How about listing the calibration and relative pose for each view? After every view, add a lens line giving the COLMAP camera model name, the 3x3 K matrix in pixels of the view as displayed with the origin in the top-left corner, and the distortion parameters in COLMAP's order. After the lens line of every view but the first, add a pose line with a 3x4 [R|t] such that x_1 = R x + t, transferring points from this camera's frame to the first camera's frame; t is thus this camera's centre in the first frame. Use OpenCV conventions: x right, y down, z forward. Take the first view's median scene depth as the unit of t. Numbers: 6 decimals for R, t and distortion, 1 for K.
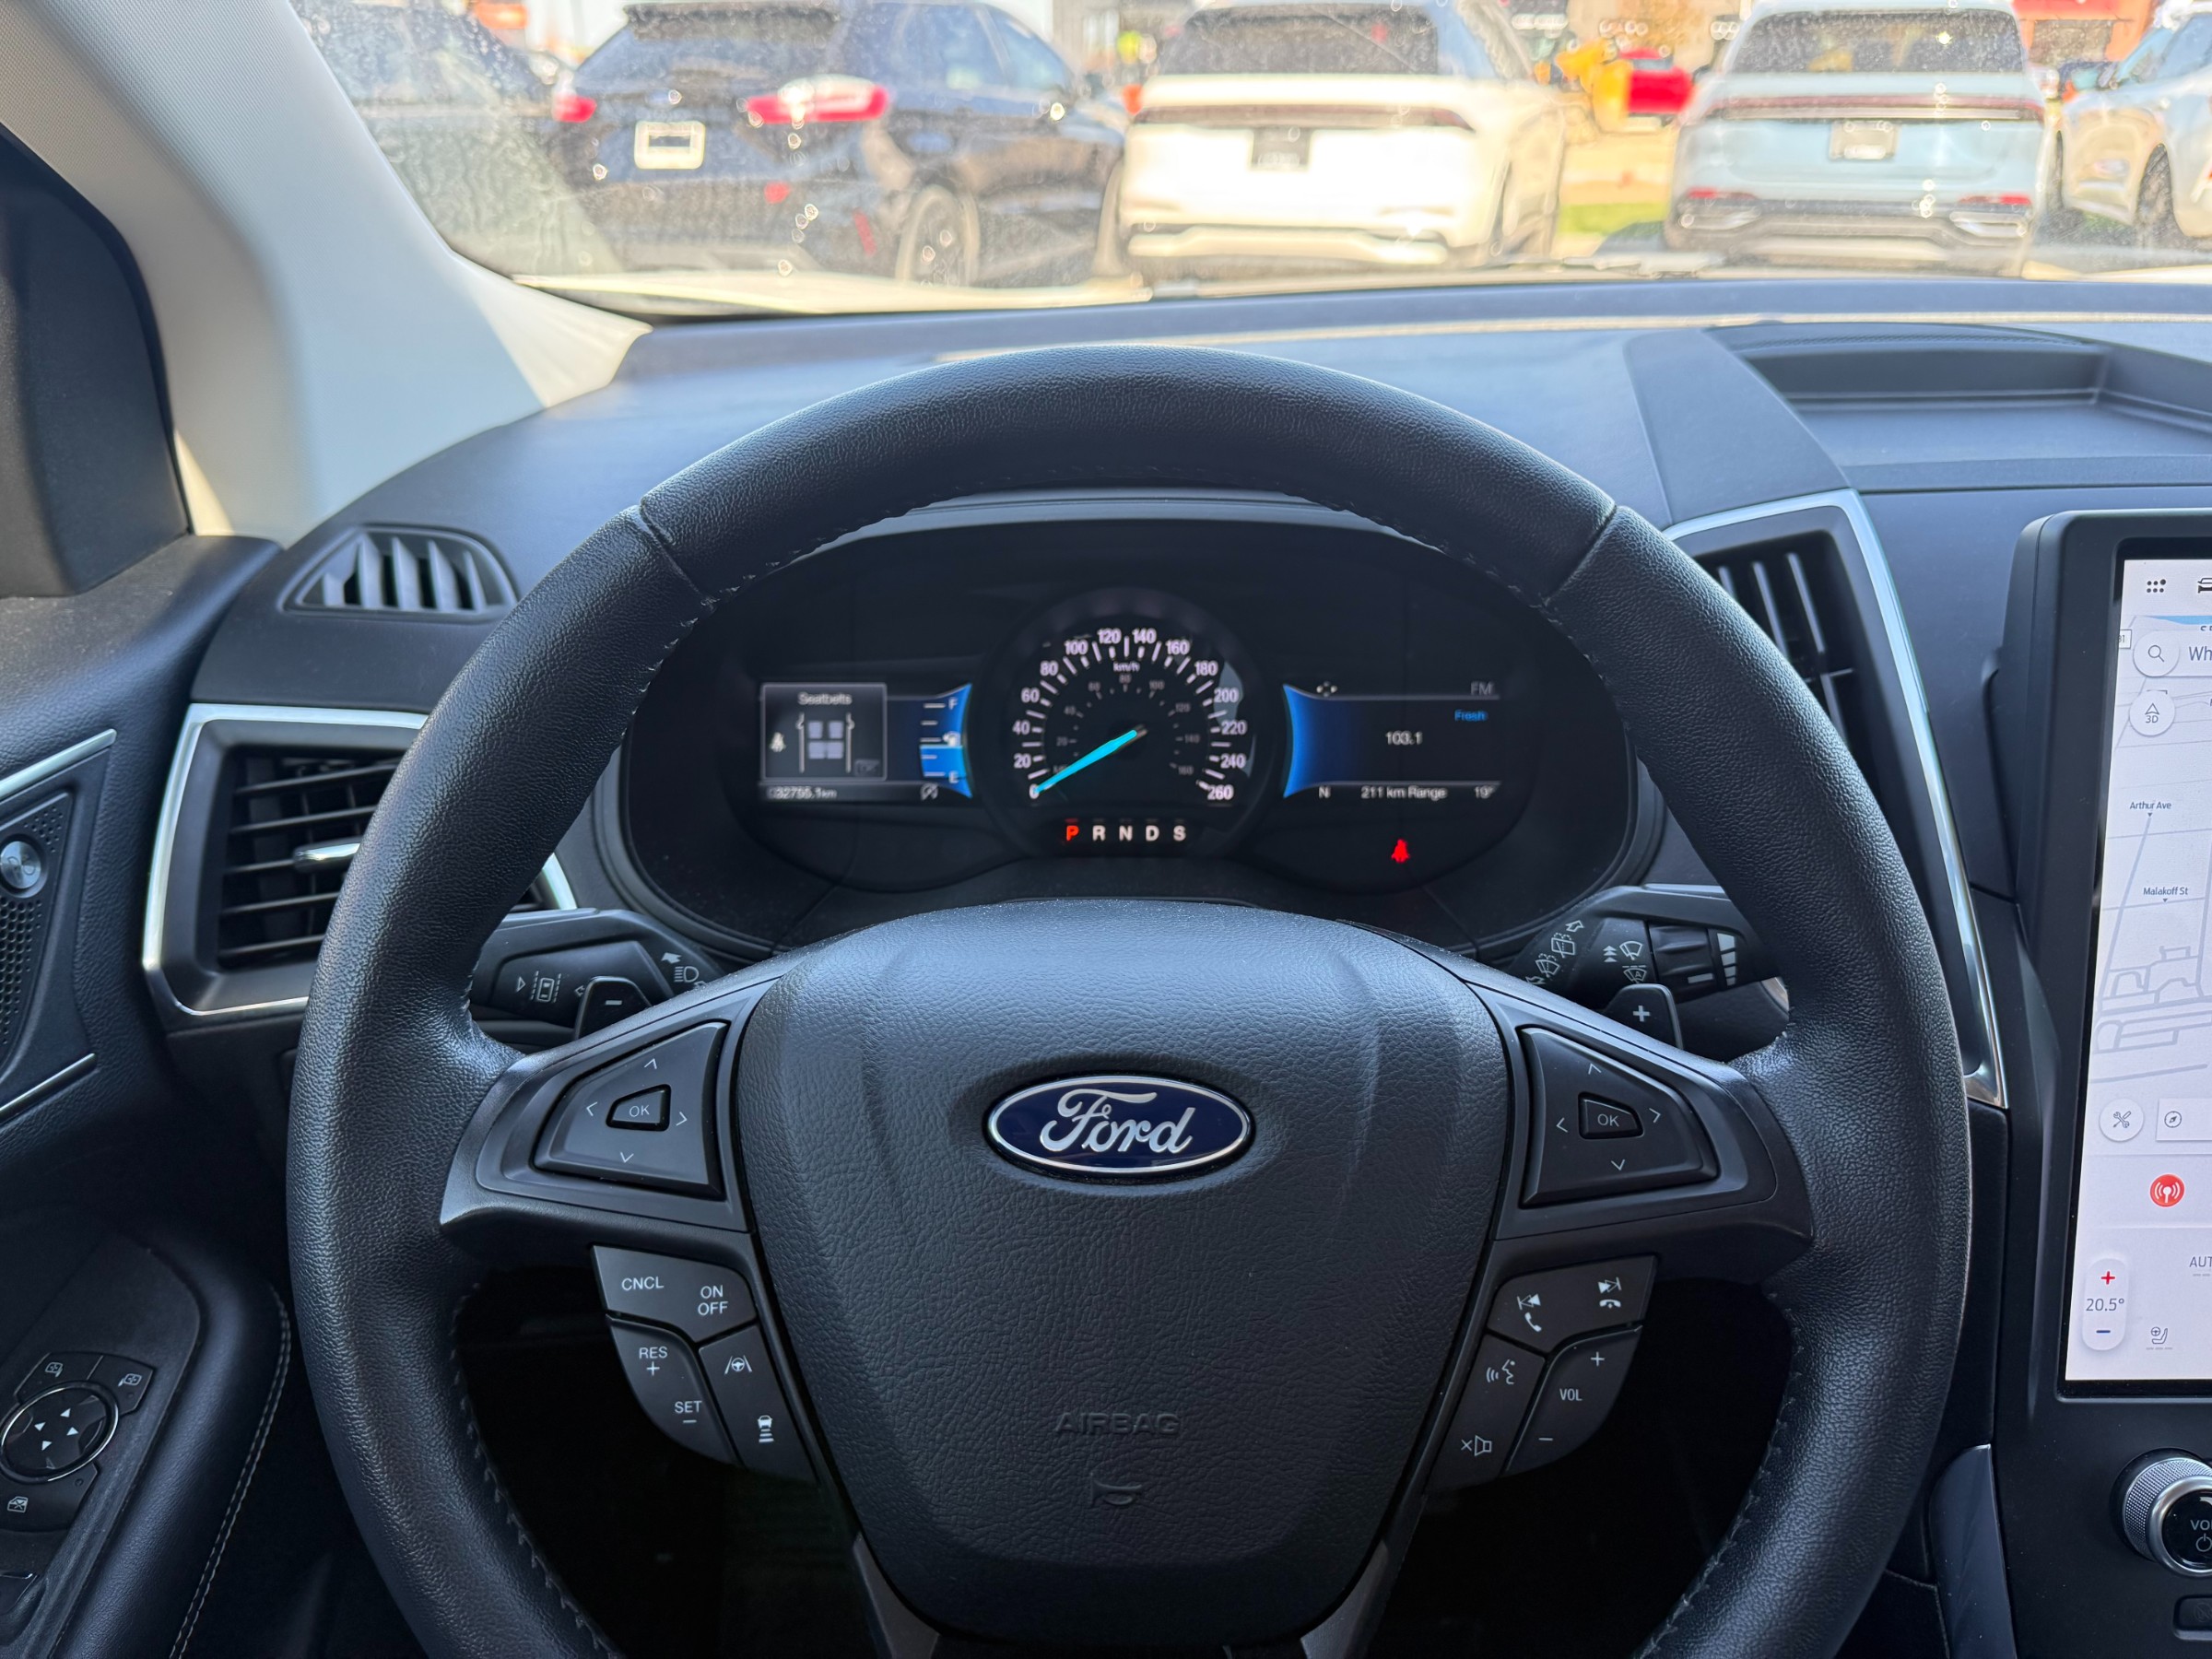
lens RADIAL K [[1624.9, 0, 1092.0], [0, 1624.9, 798.4], [0, 0, 1]] dist [0.041099, -0.014790]
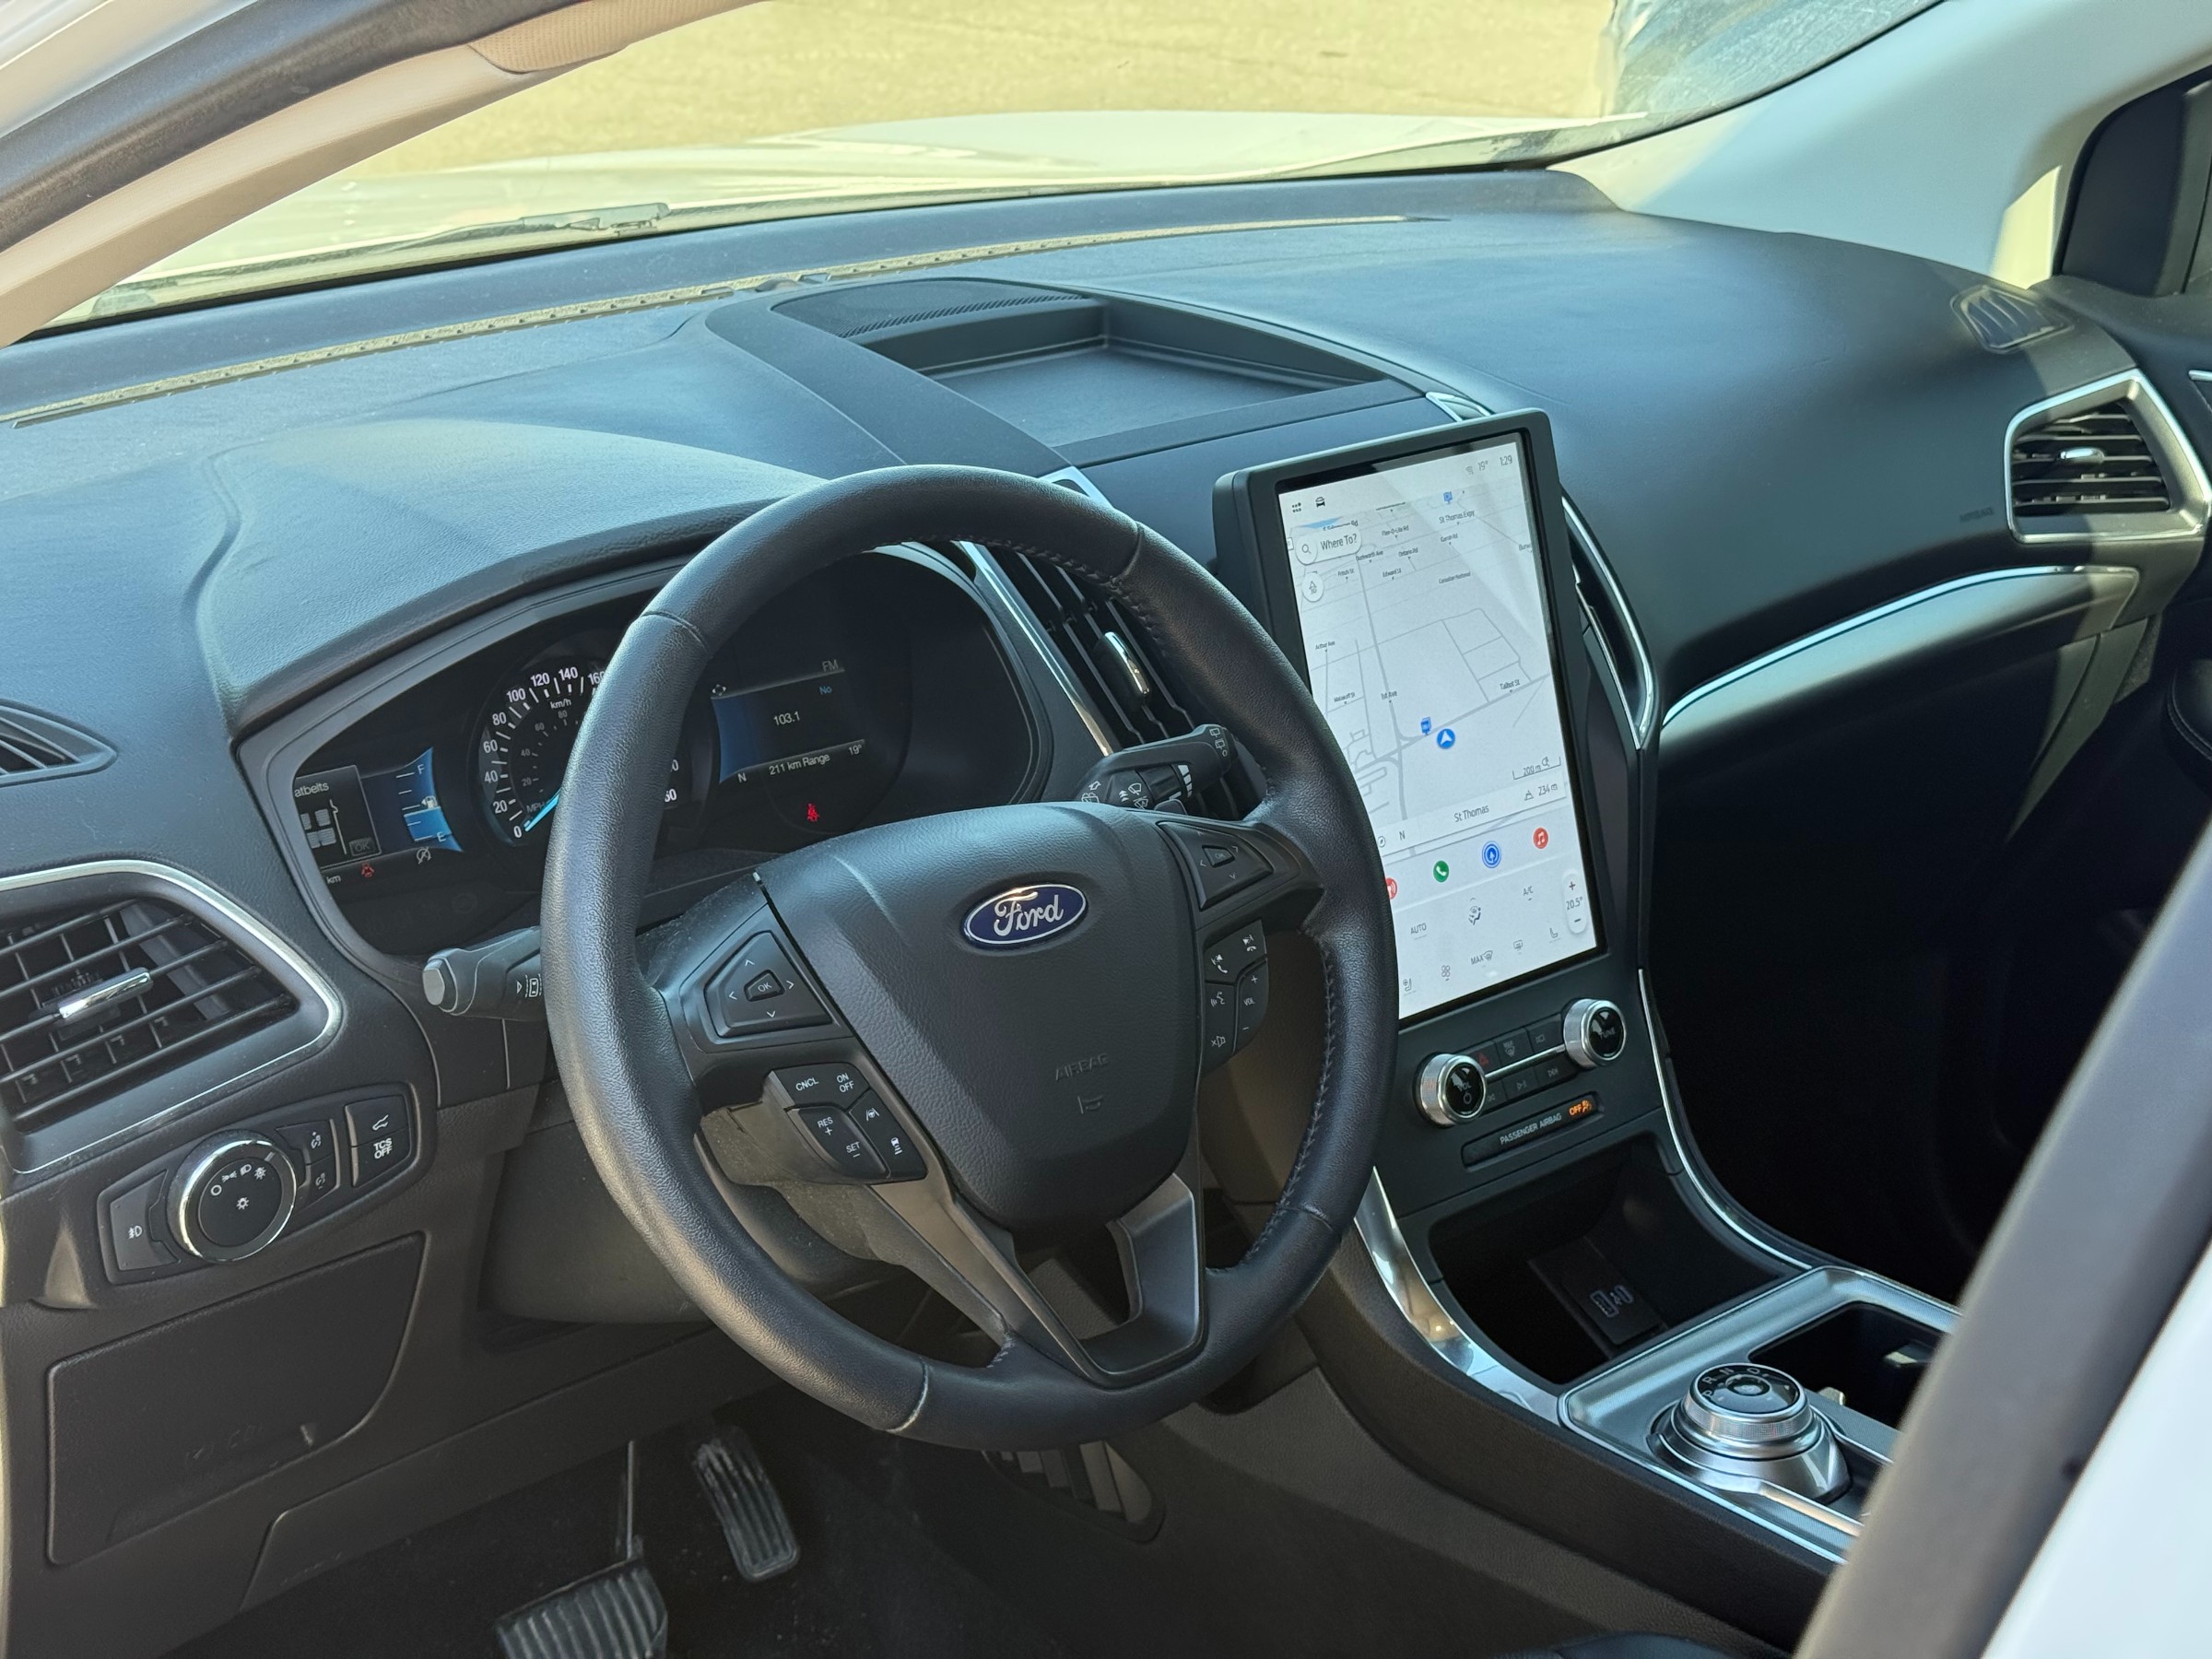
lens RADIAL K [[3222.6, 0, 1103.6], [0, 3222.6, 839.9], [0, 0, 1]] dist [0.144959, 0.000000]
pose [[0.753893, -0.217233, 0.620044, -1.093881], [0.237744, 0.970000, 0.050774, -0.015960], [-0.612473, 0.109133, 0.782922, -0.937967]]
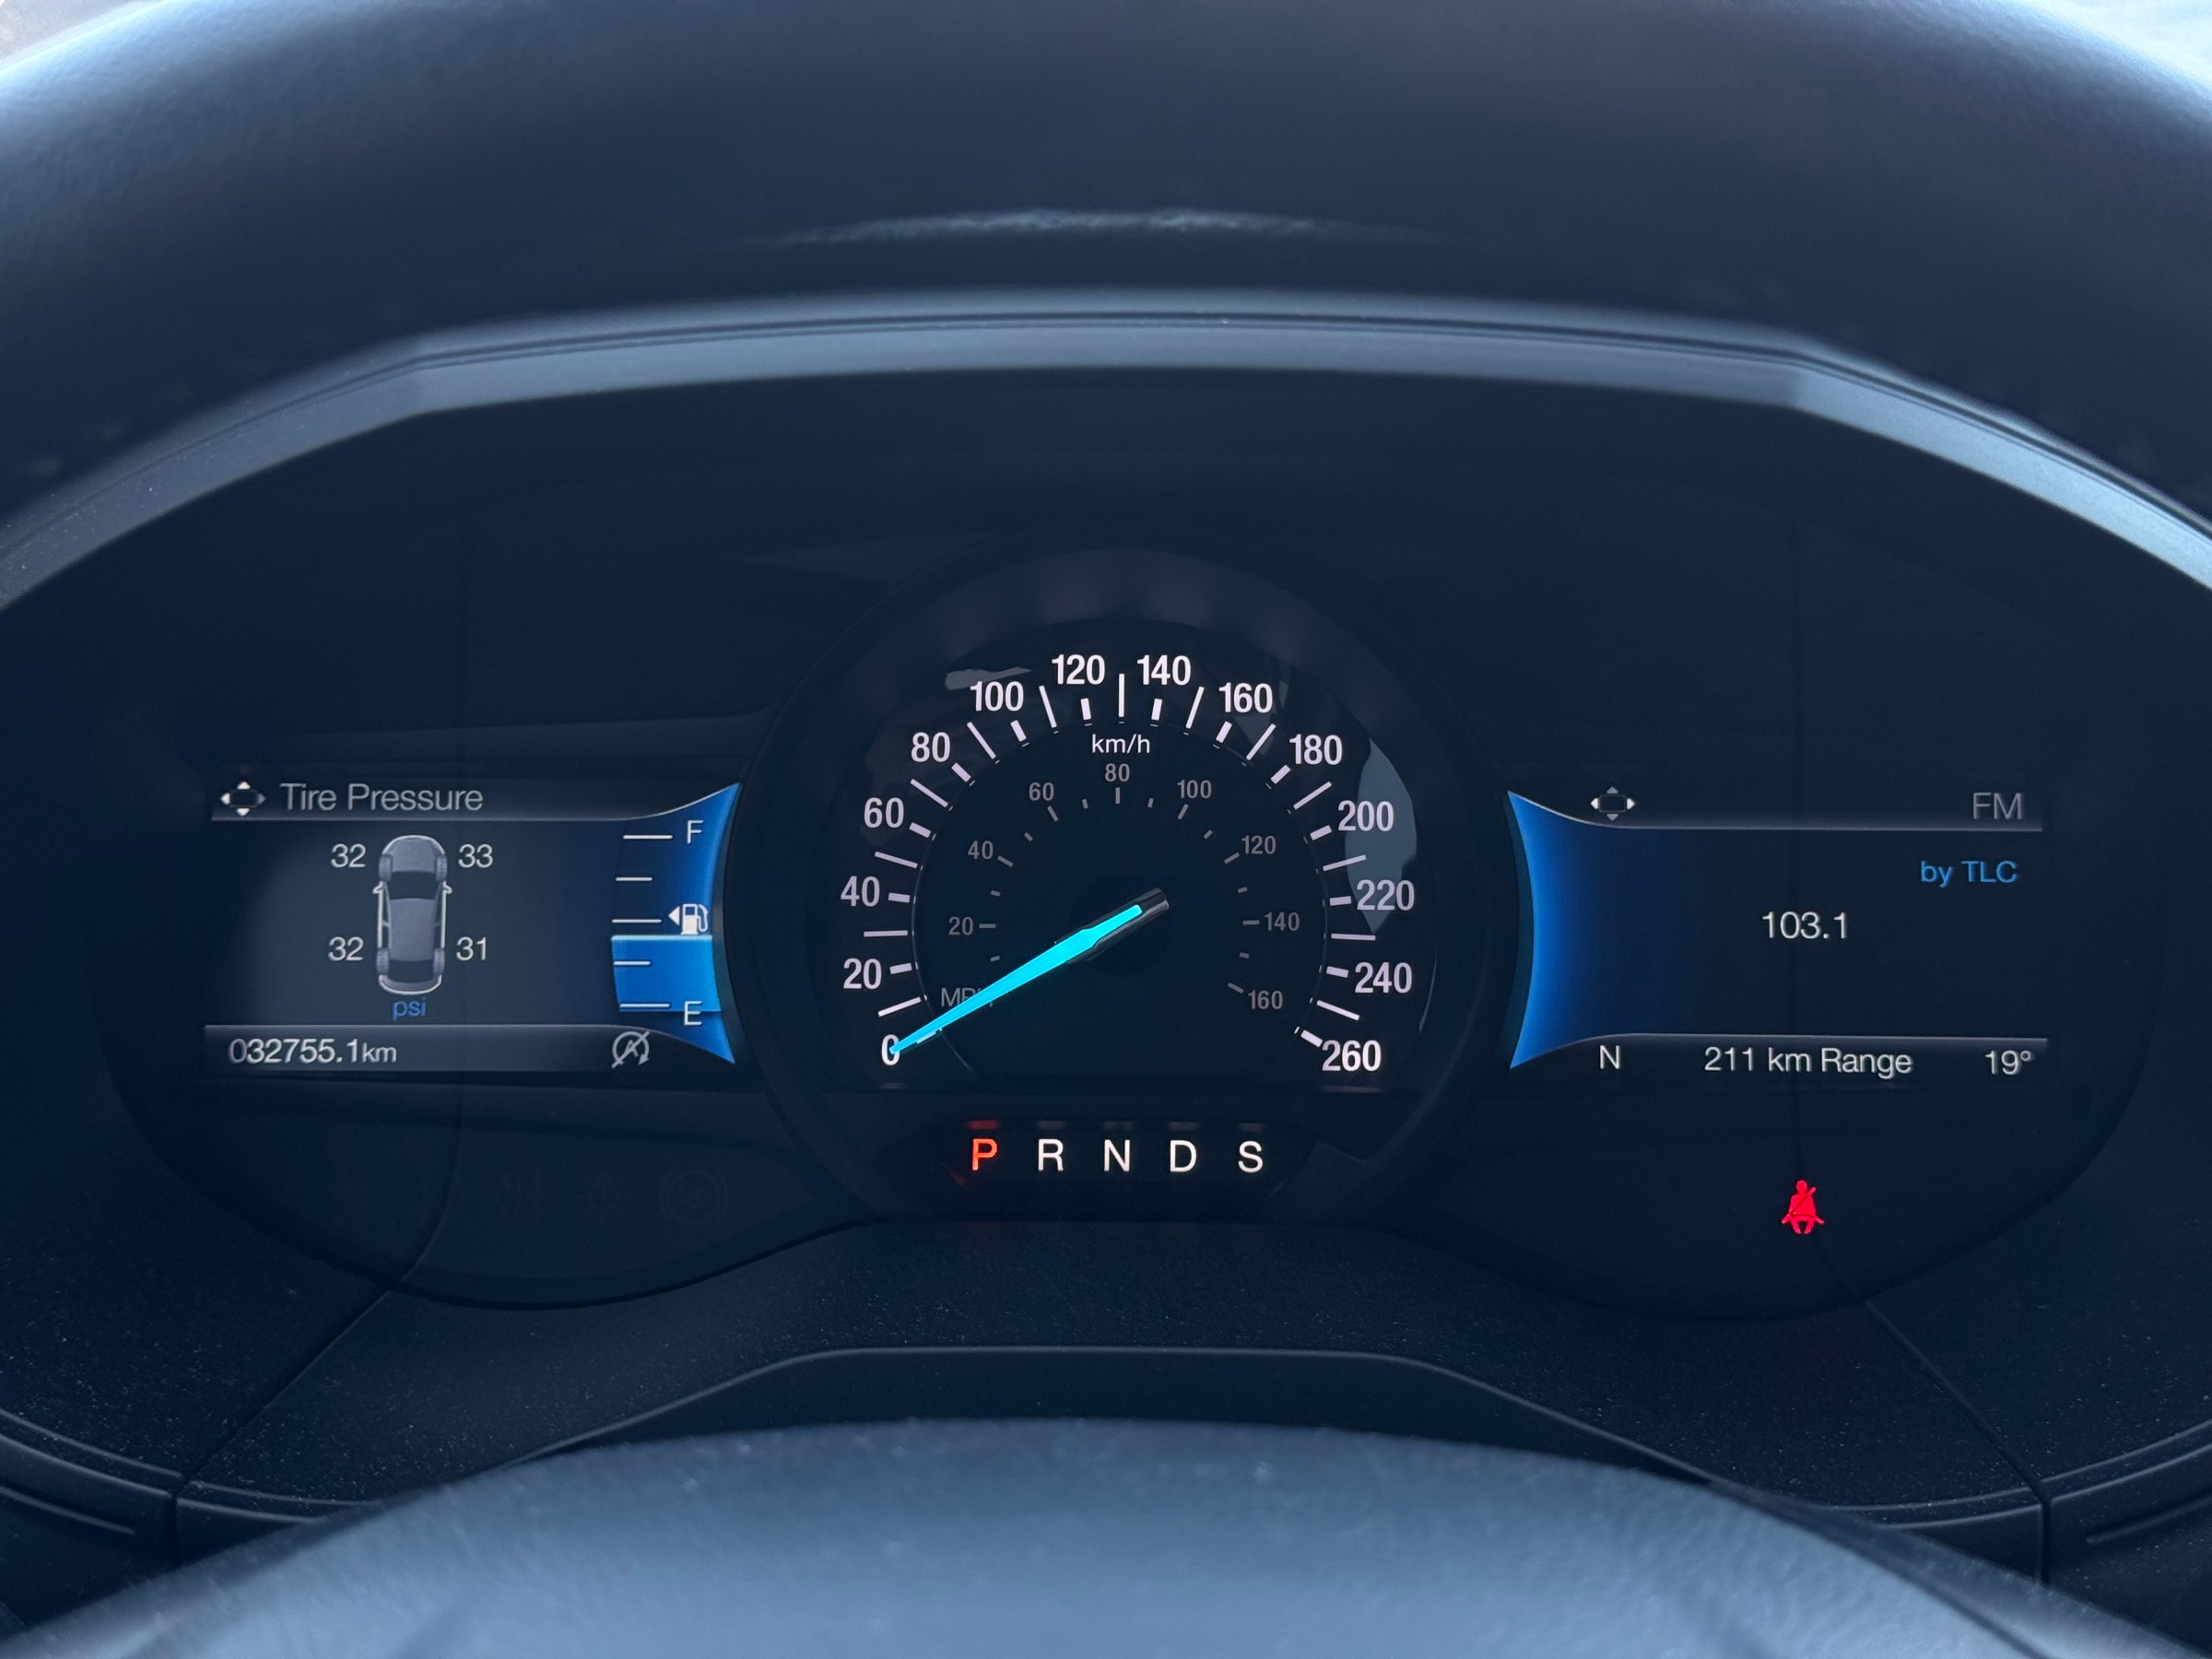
lens RADIAL K [[3222.6, 0, 1111.0], [0, 3222.6, 818.0], [0, 0, 1]] dist [0.144959, 0.000000]
pose [[0.999832, 0.007045, 0.016917, 0.005179], [-0.005973, 0.998021, -0.062596, -0.012180], [-0.017325, 0.062484, 0.997896, 0.198381]]
